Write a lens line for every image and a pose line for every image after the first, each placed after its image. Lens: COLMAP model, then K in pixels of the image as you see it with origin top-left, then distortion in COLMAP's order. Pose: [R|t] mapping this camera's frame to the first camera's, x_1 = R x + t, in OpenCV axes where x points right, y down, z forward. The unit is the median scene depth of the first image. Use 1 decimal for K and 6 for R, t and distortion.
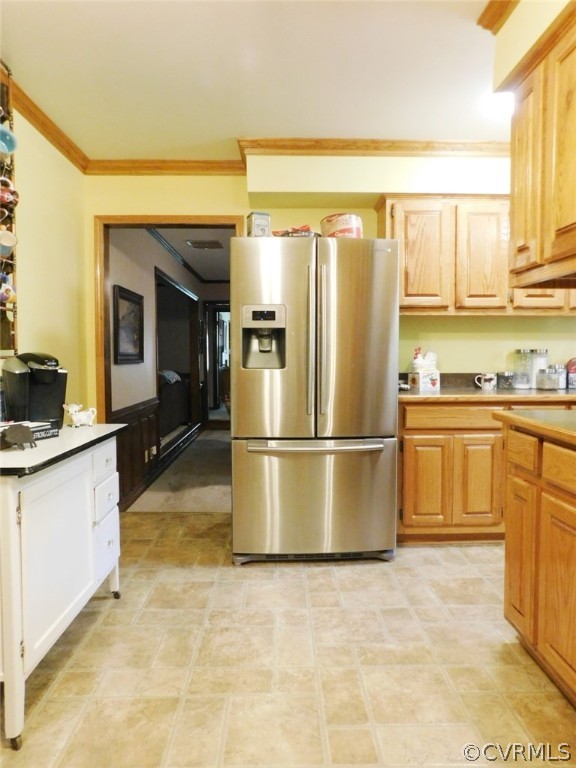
lens RADIAL K [[524.0, 0, 289.2], [0, 524.0, 379.9], [0, 0, 1]] dist [-0.036401, 0.024910]
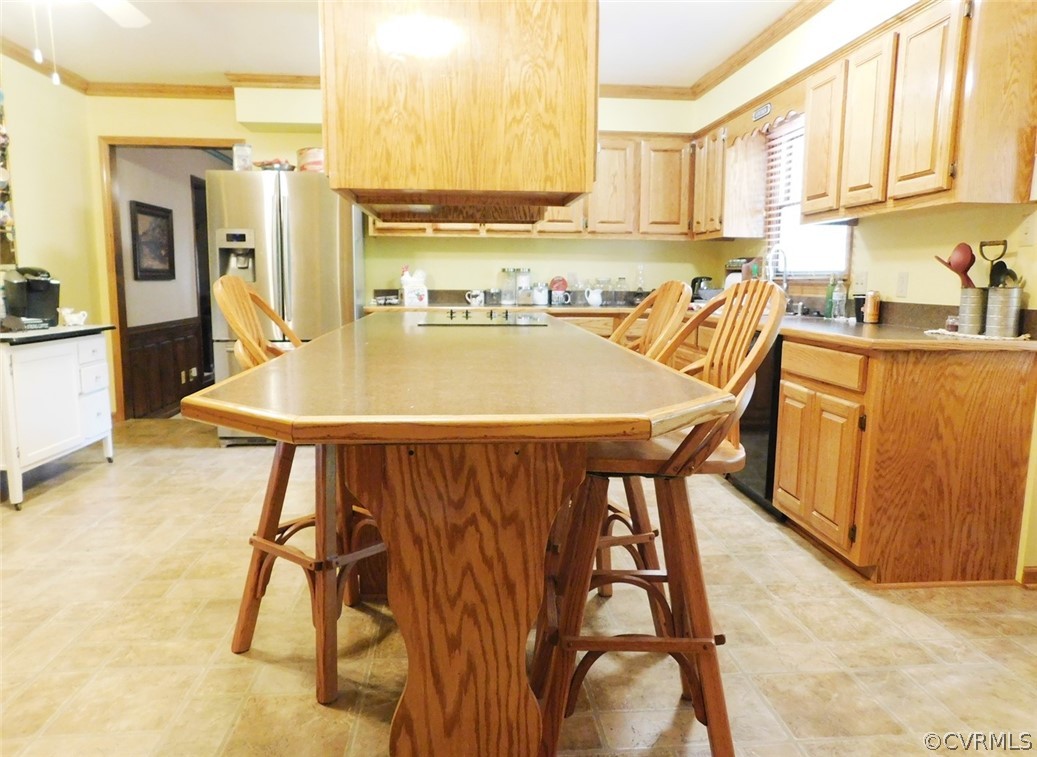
lens RADIAL K [[737.2, 0, 525.9], [0, 737.2, 382.9], [0, 0, 1]] dist [-0.053938, 0.052756]
pose [[0.997405, -0.000054, 0.071999, 0.392009], [-0.006839, 0.995407, 0.095486, 0.034528], [-0.071673, -0.095730, 0.992824, -0.583968]]
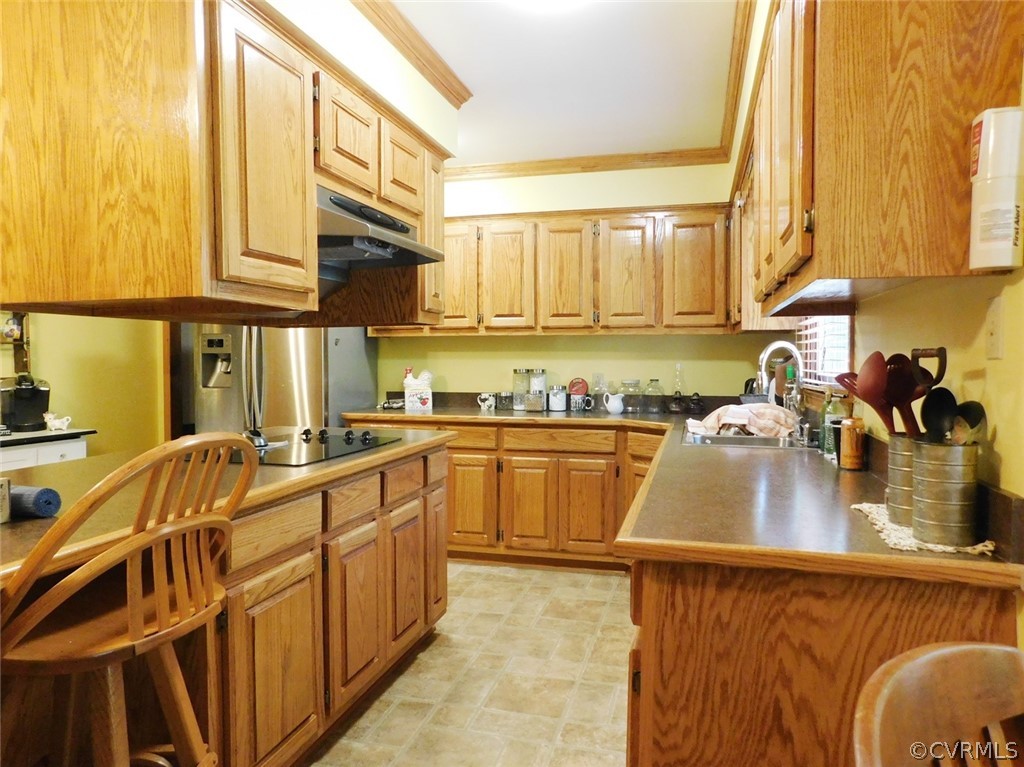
lens RADIAL K [[698.7, 0, 518.6], [0, 698.7, 385.5], [0, 0, 1]] dist [-0.036401, 0.024910]
pose [[0.961261, 0.010866, -0.275424, 0.839472], [-0.013077, 0.999895, -0.006191, -0.020879], [0.275328, 0.009553, 0.961303, -0.259297]]
